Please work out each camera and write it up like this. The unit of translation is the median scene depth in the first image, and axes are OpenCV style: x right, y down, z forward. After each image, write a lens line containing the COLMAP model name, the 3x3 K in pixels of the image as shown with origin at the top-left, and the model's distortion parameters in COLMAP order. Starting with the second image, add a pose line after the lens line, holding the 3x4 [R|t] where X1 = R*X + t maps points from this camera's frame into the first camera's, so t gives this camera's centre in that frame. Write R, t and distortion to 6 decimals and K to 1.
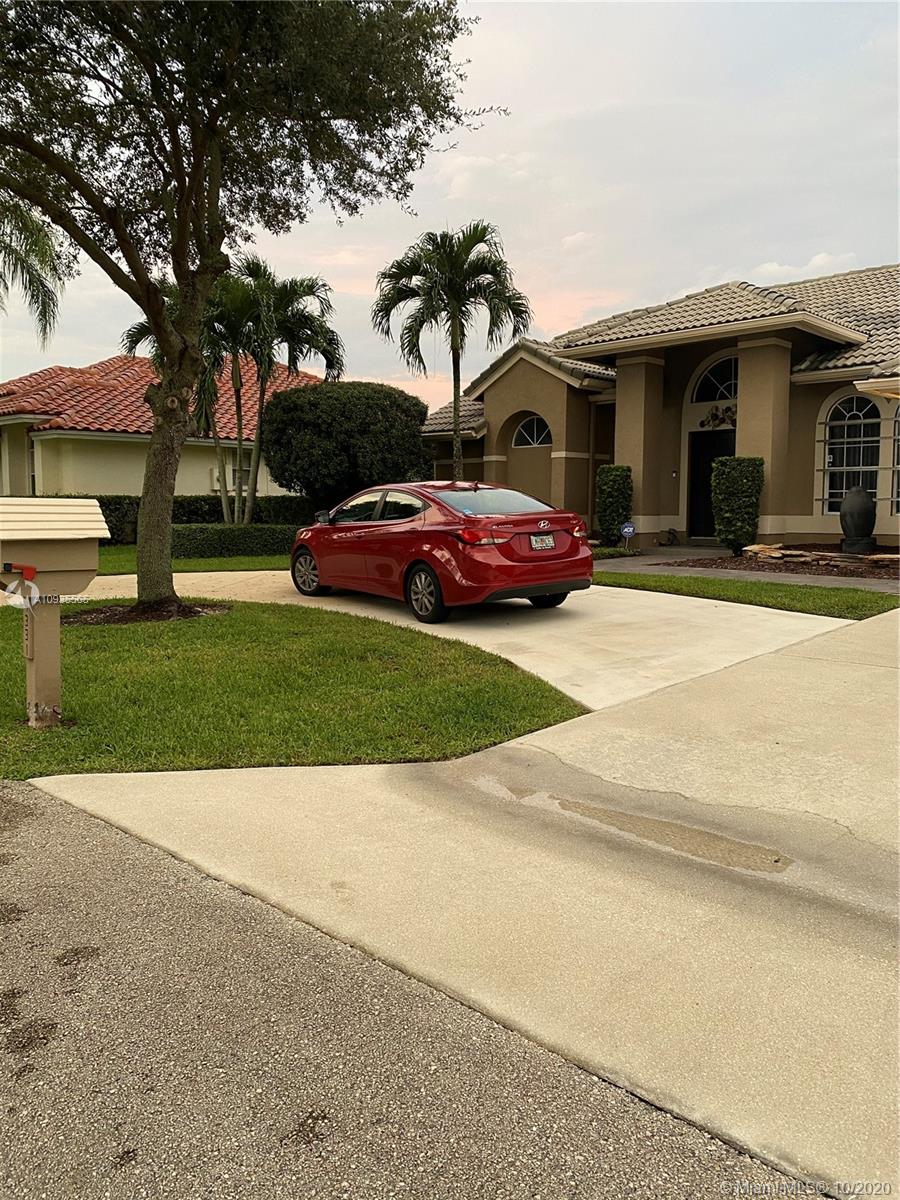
lens RADIAL K [[914.8, 0, 443.5], [0, 914.8, 602.7], [0, 0, 1]] dist [0.024123, -0.028074]
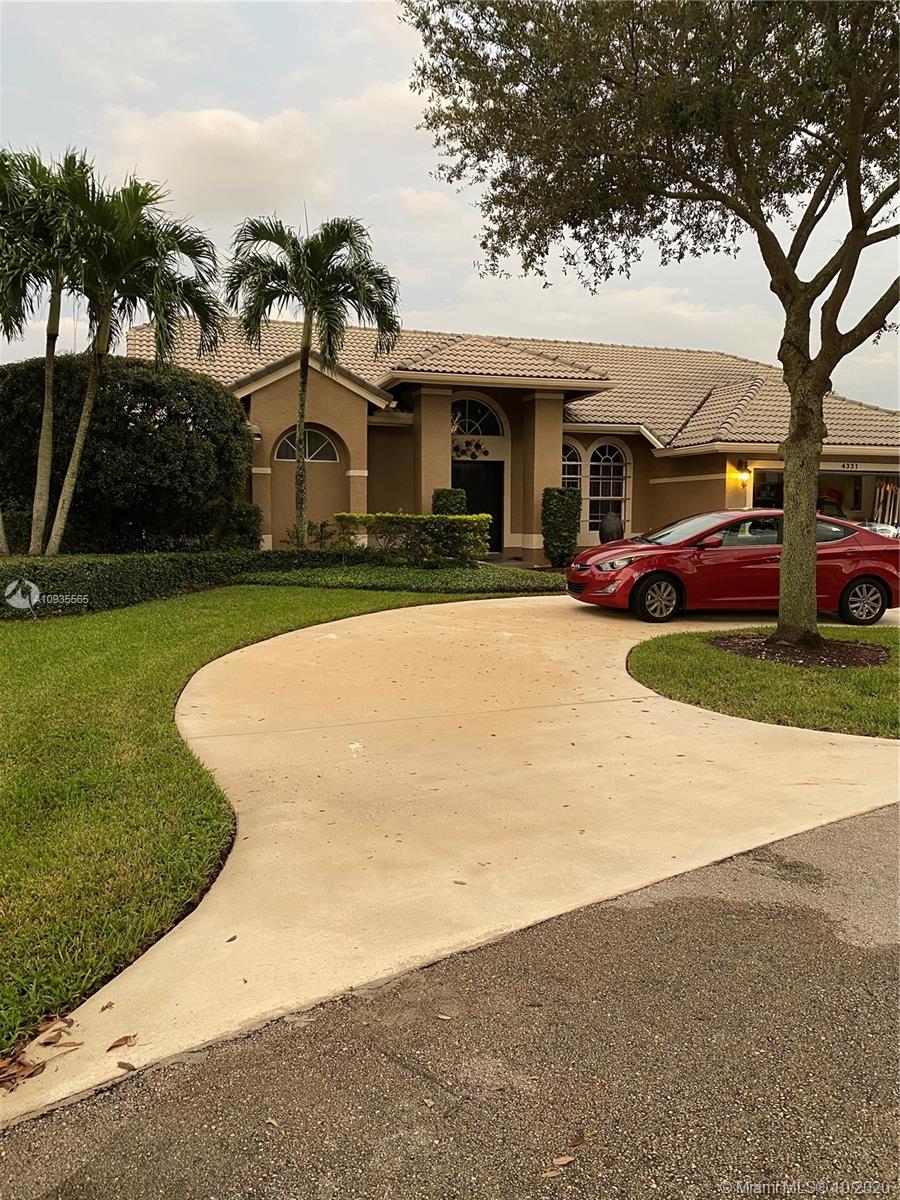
lens RADIAL K [[914.8, 0, 443.2], [0, 914.8, 591.7], [0, 0, 1]] dist [0.024123, -0.028074]
pose [[0.466555, -0.065459, 0.882067, -0.778385], [0.088582, 0.995702, 0.027038, -0.060436], [-0.880046, 0.065521, 0.470348, 0.520799]]
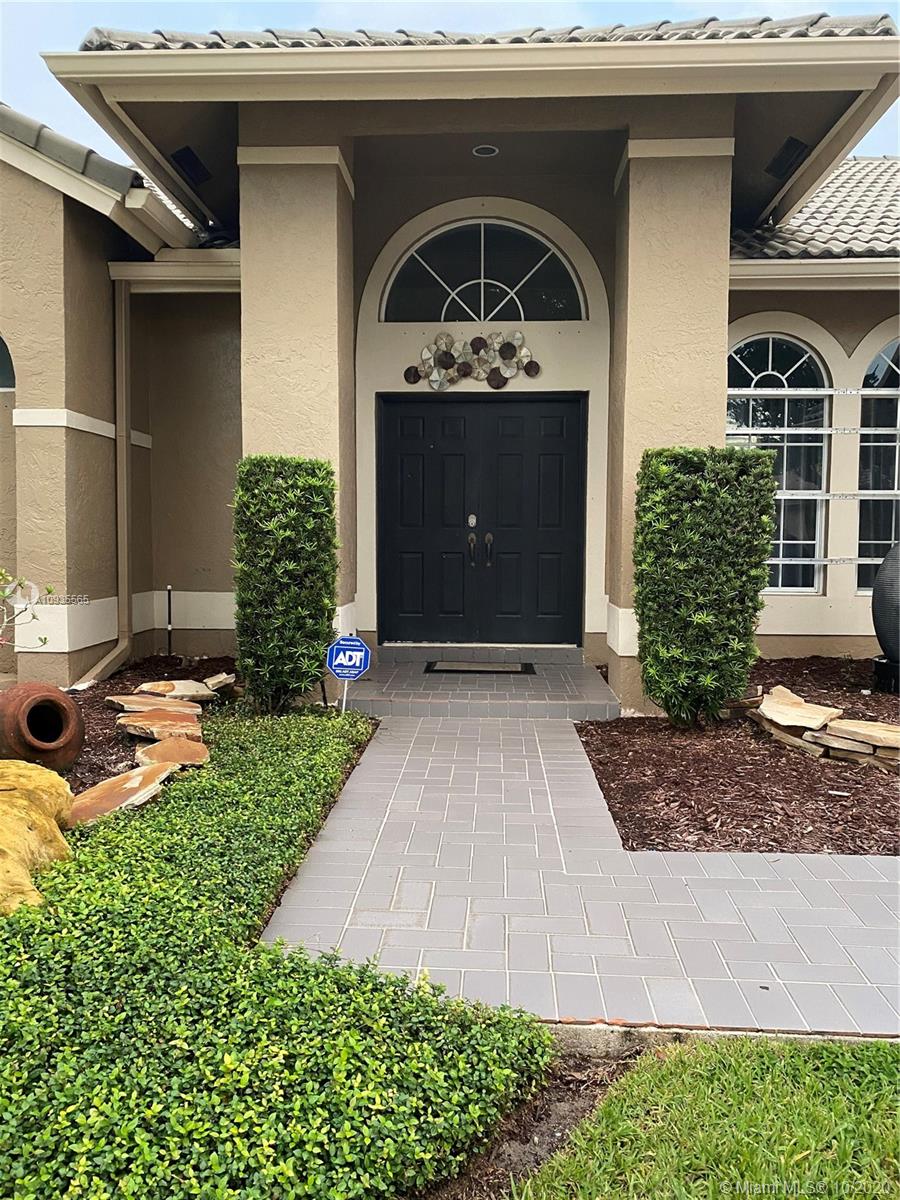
lens RADIAL K [[914.8, 0, 447.9], [0, 914.8, 597.1], [0, 0, 1]] dist [0.024123, -0.028074]
pose [[0.744111, -0.040376, 0.666835, 0.015407], [0.062391, 0.998009, -0.009193, -0.096583], [-0.665137, 0.048445, 0.745148, 0.739307]]
